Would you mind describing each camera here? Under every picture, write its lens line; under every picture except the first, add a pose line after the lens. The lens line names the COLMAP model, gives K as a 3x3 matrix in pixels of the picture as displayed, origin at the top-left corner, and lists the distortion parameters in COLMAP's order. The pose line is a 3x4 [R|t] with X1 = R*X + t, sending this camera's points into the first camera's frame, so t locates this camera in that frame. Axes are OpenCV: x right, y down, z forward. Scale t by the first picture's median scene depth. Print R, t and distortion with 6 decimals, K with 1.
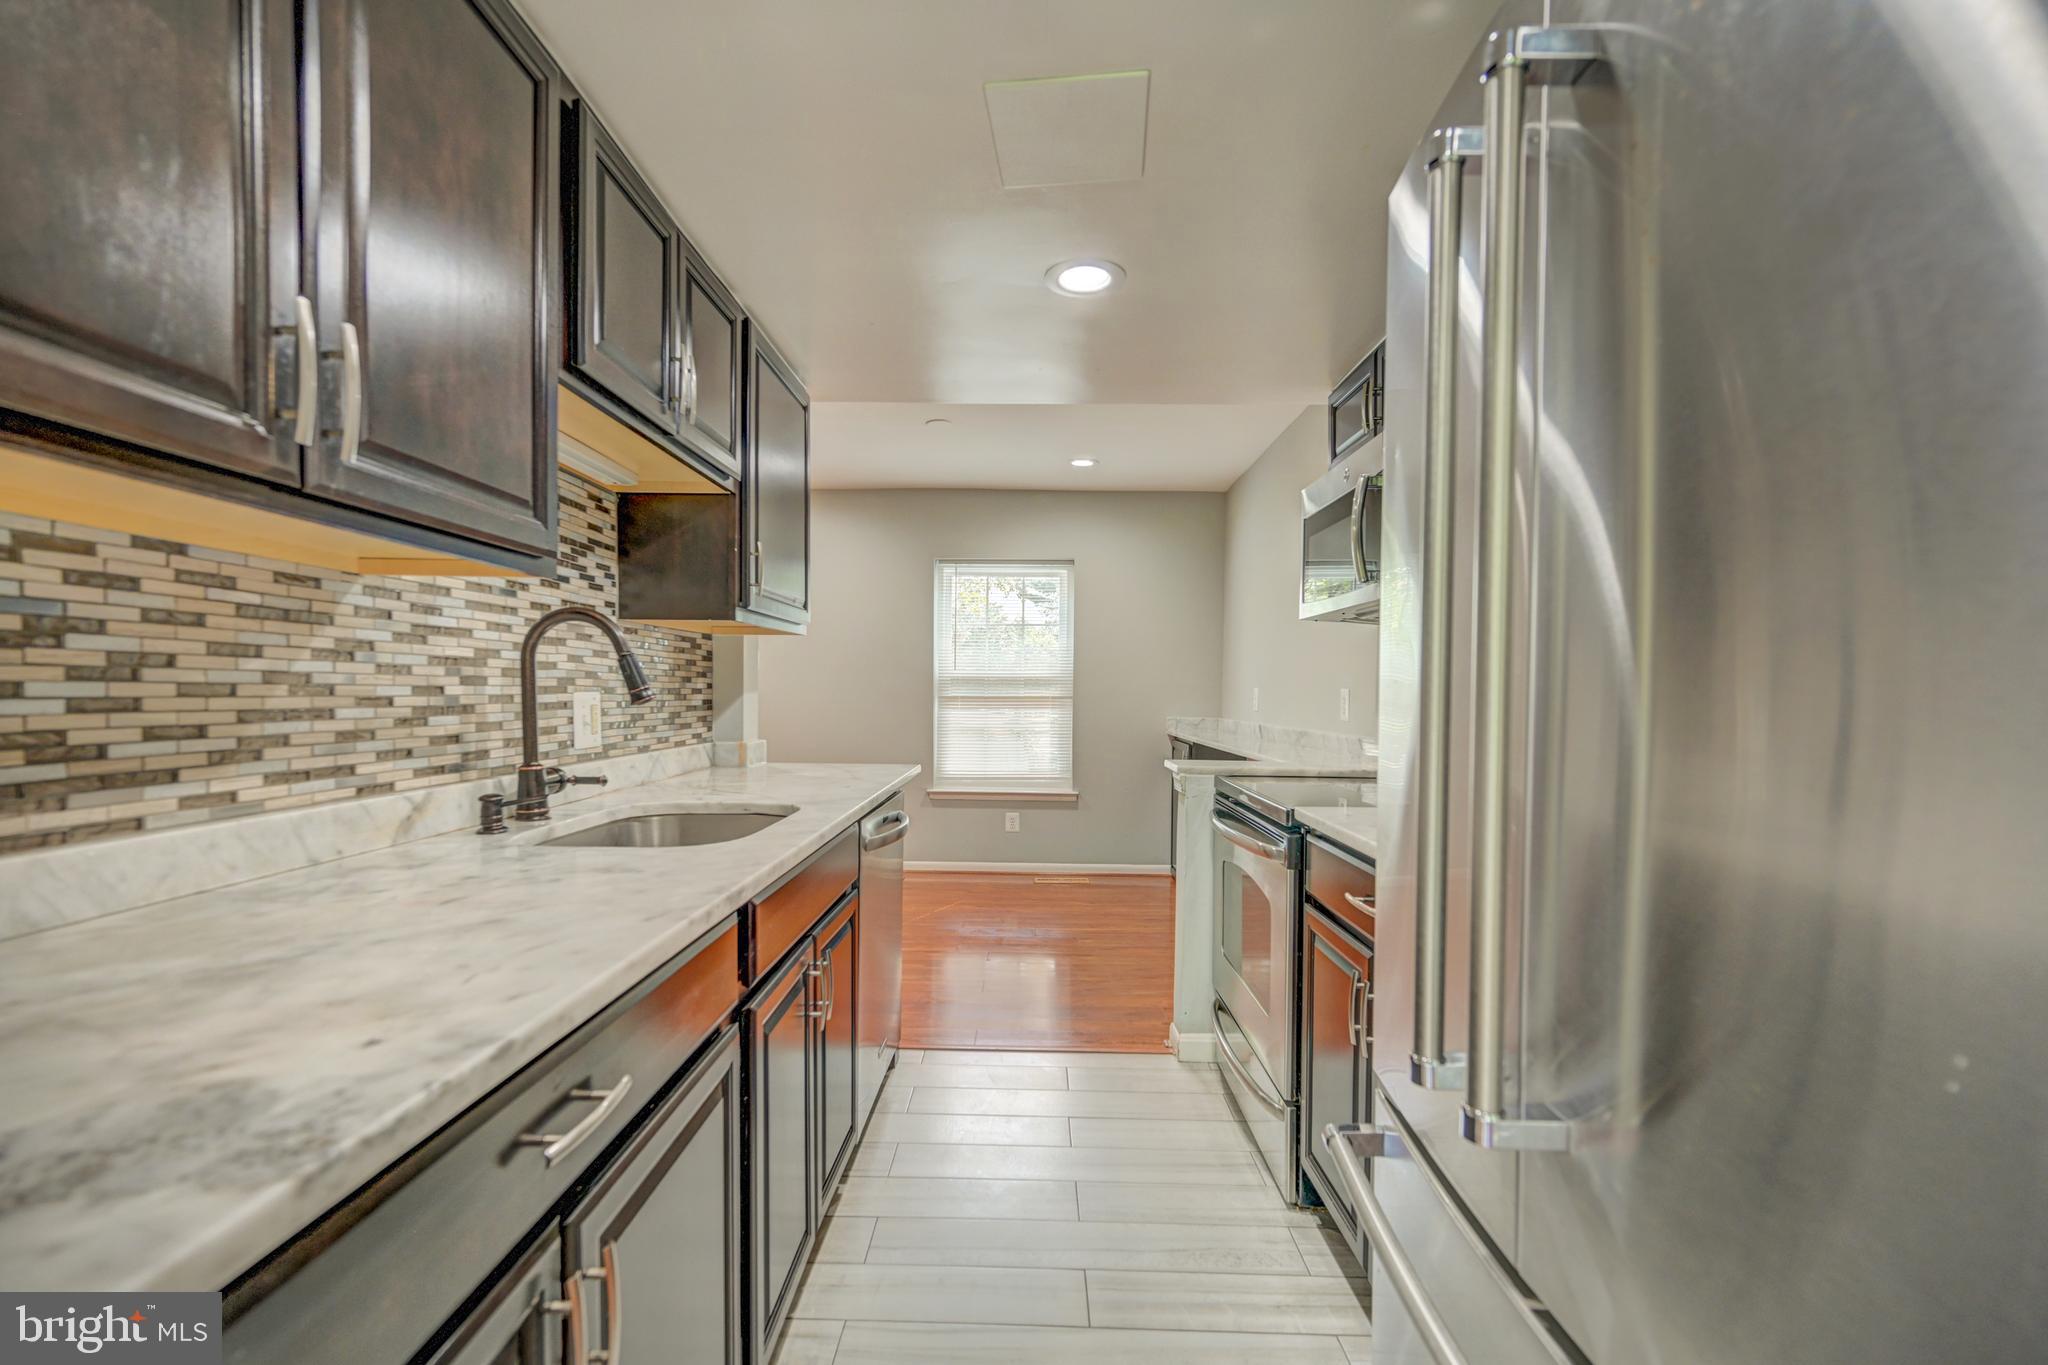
lens RADIAL K [[841.6, 0, 1025.6], [0, 841.6, 703.8], [0, 0, 1]] dist [0.000387, 0.000998]
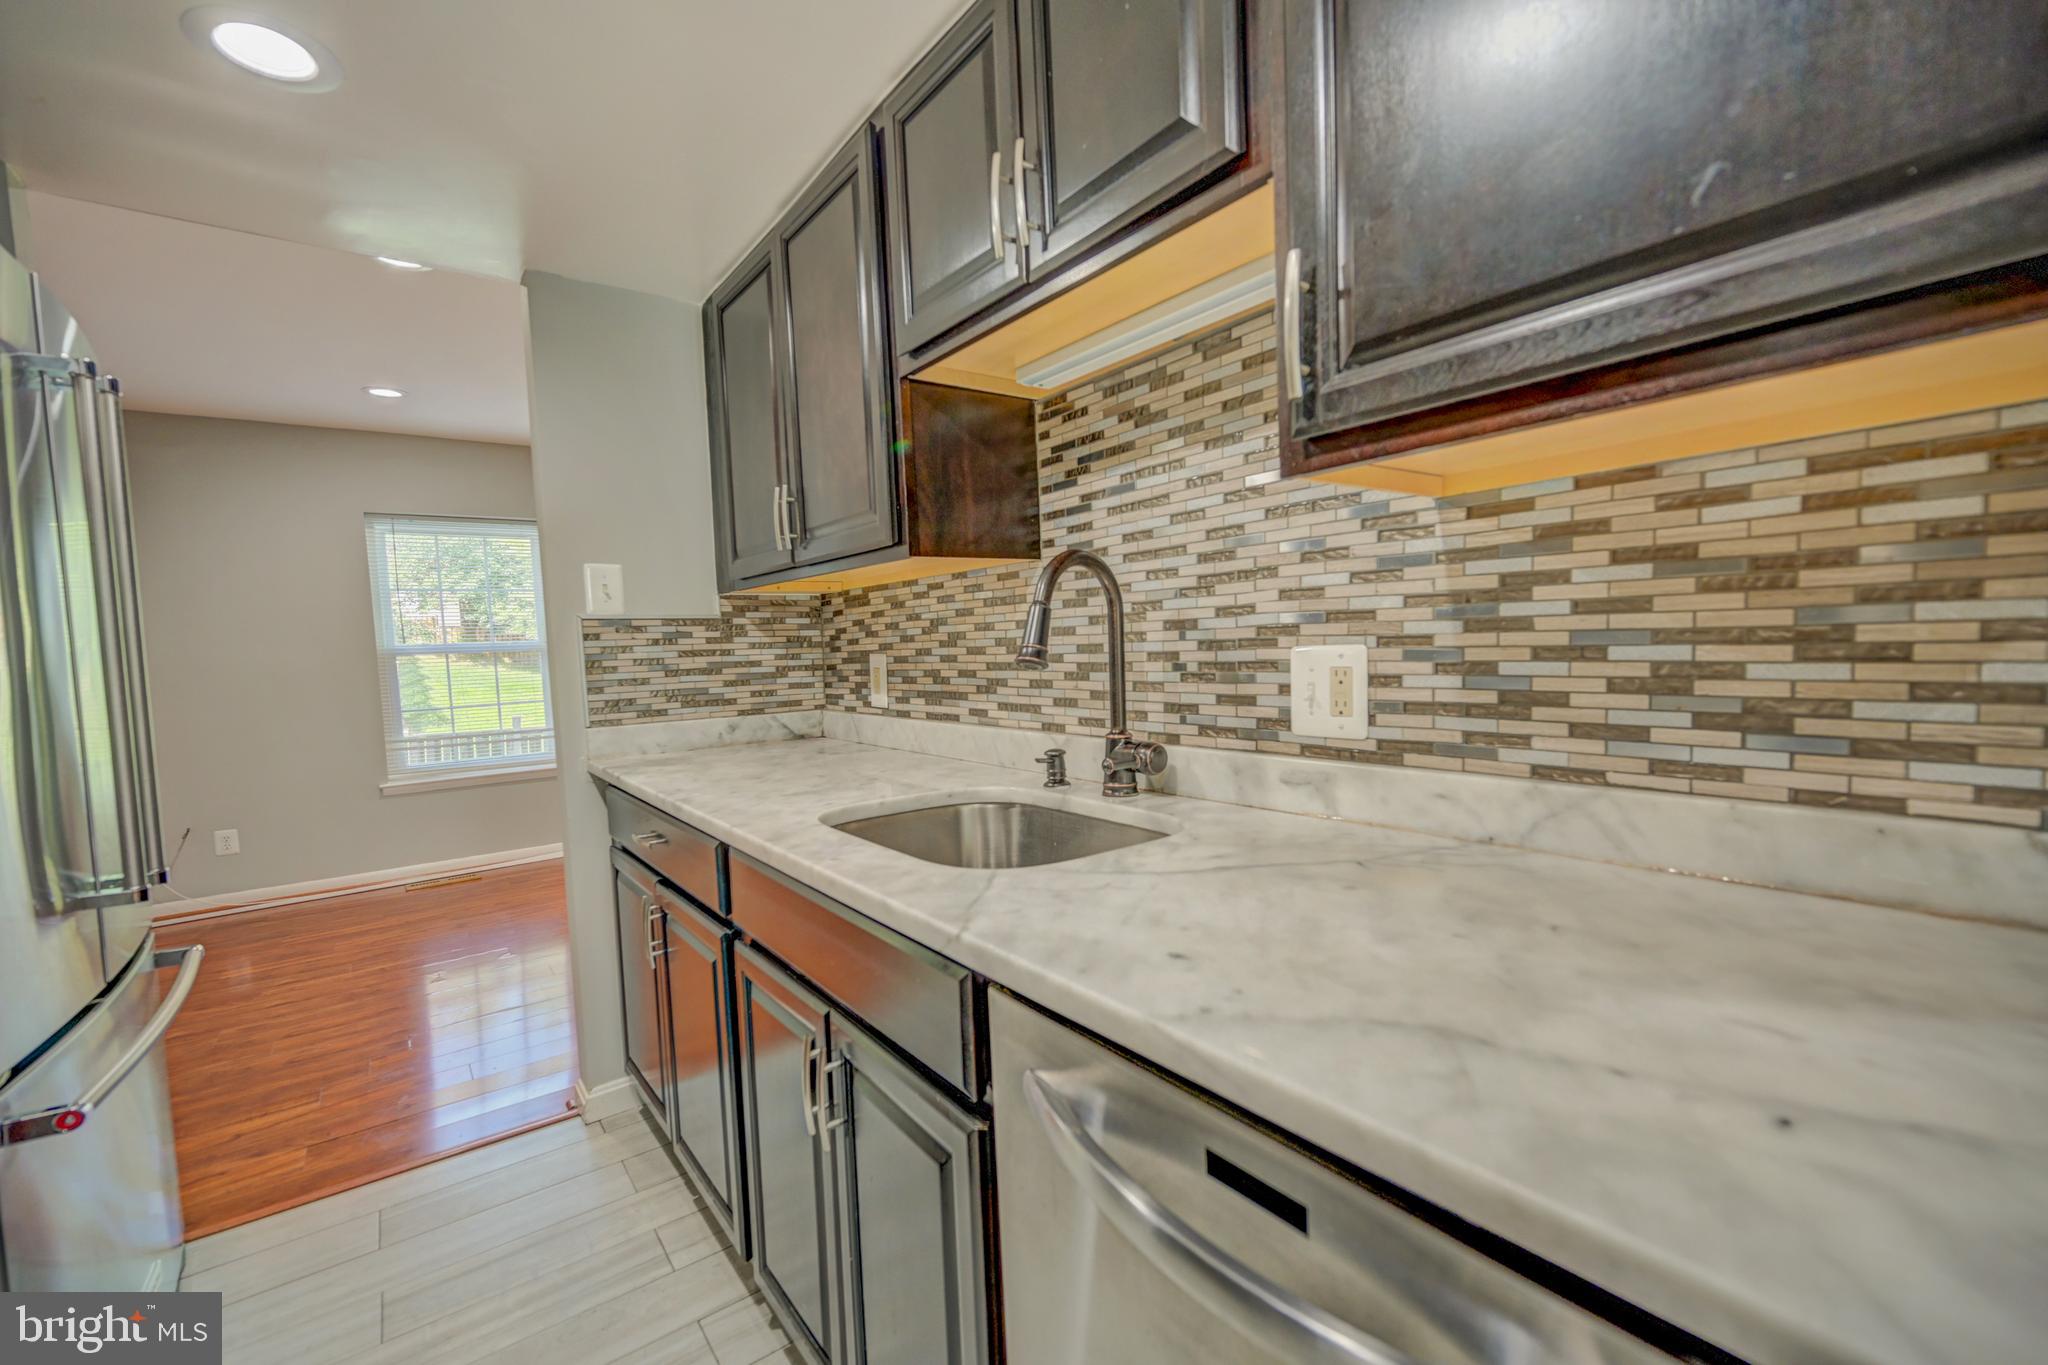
lens RADIAL K [[841.6, 0, 1025.0], [0, 841.6, 698.3], [0, 0, 1]] dist [0.000387, 0.000998]
pose [[-0.786719, 0.062696, -0.614119, 0.027631], [0.020735, 0.996952, 0.075216, -0.029043], [0.616963, 0.046440, -0.785621, 1.497347]]
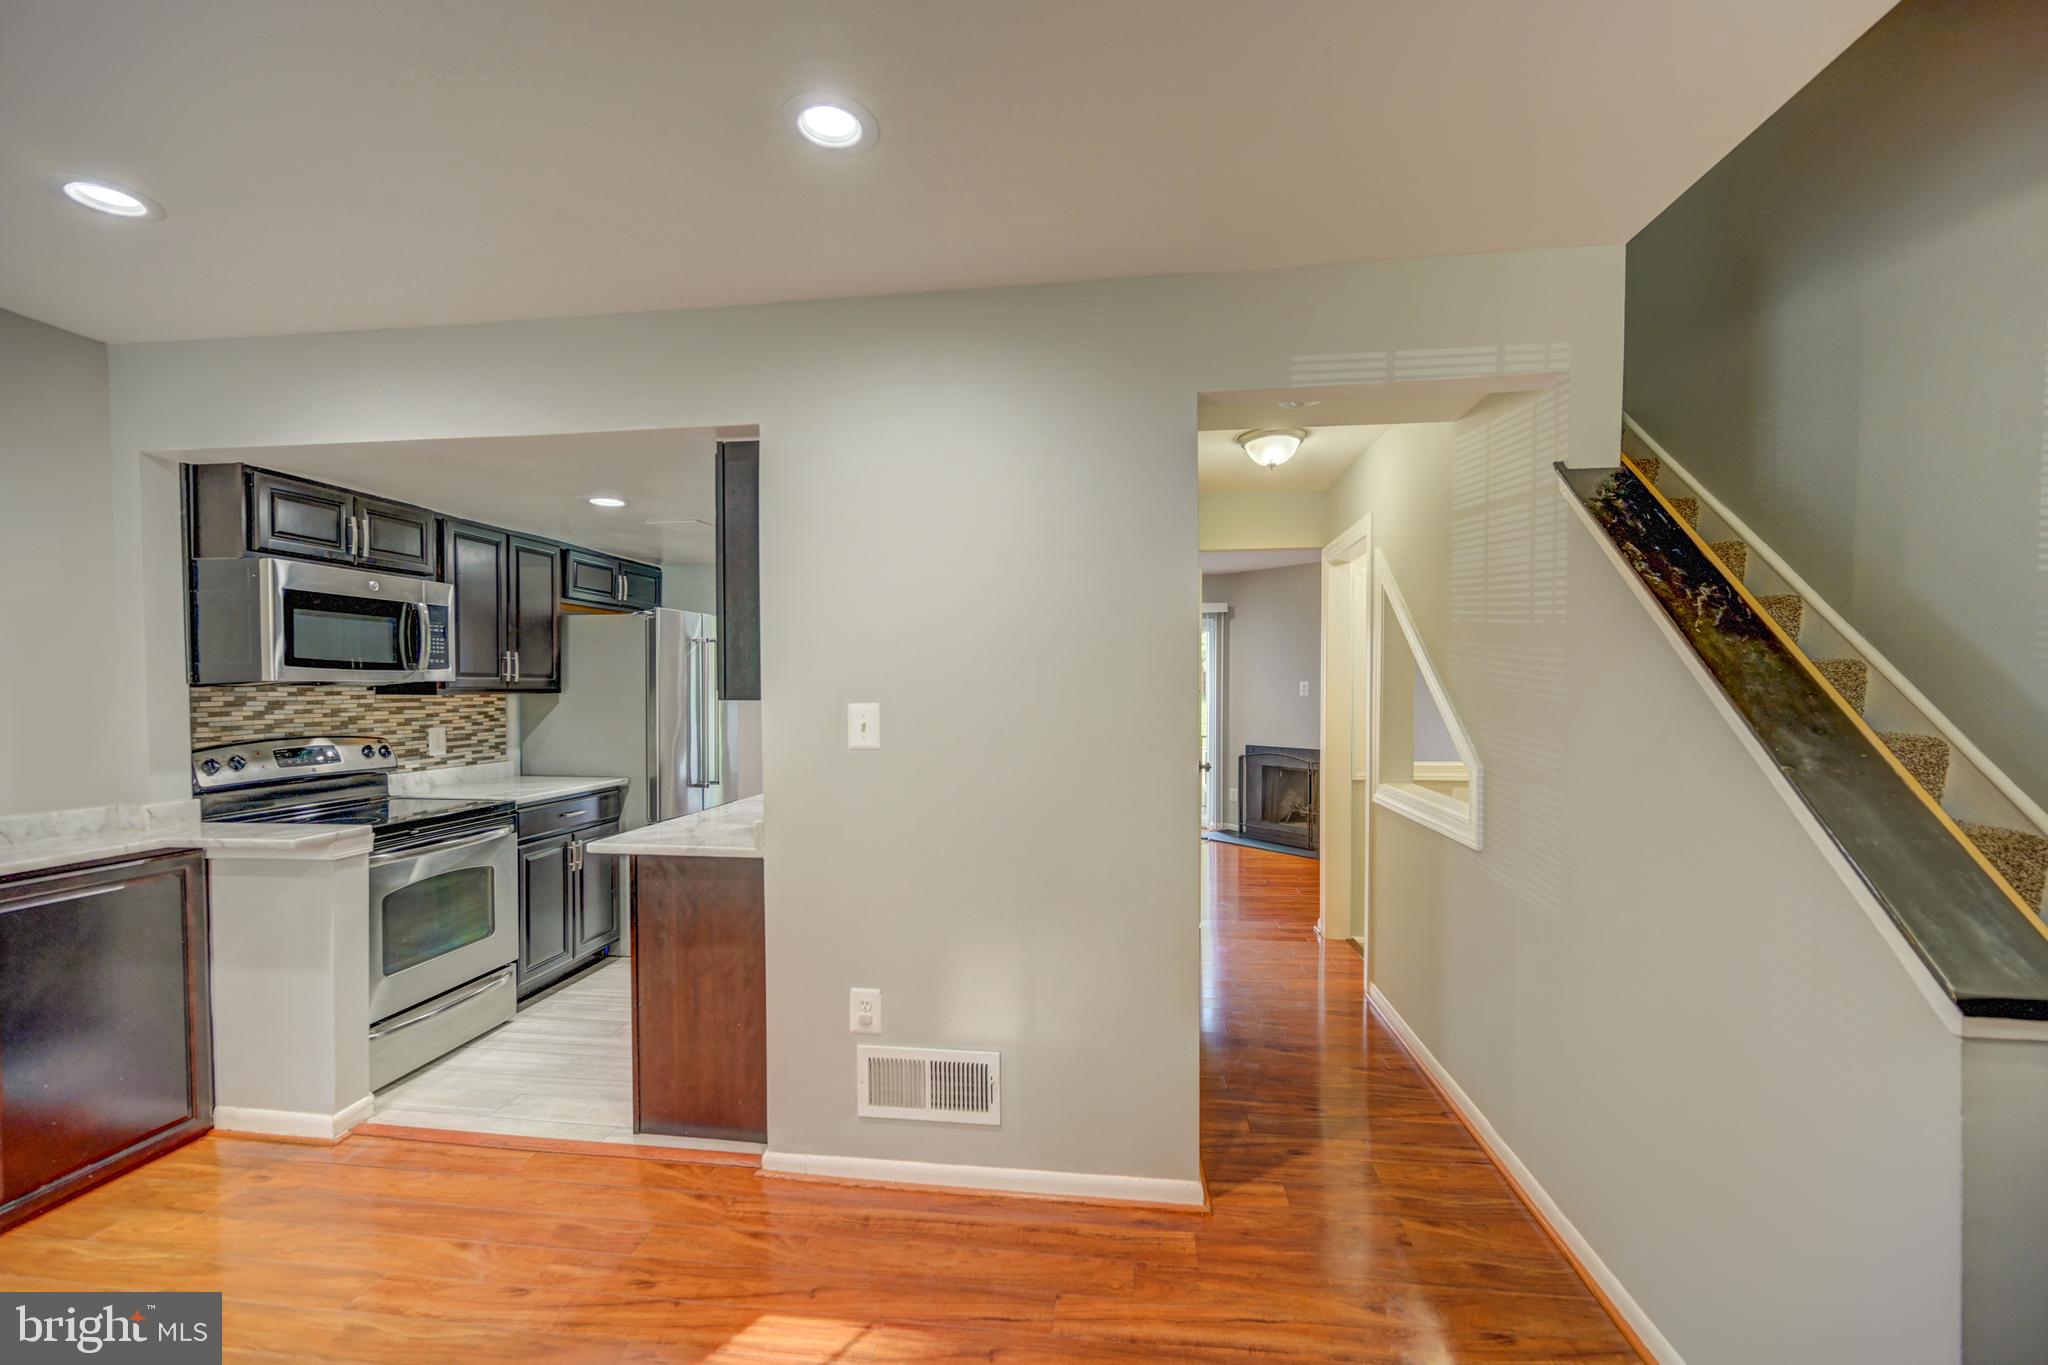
lens RADIAL K [[841.6, 0, 1011.2], [0, 841.6, 704.6], [0, 0, 1]] dist [0.000387, 0.000998]
pose [[-0.991067, -0.008910, 0.133065, -1.099731], [-0.003856, 0.999263, 0.038192, -0.176438], [-0.133307, 0.037338, -0.990371, 2.925843]]
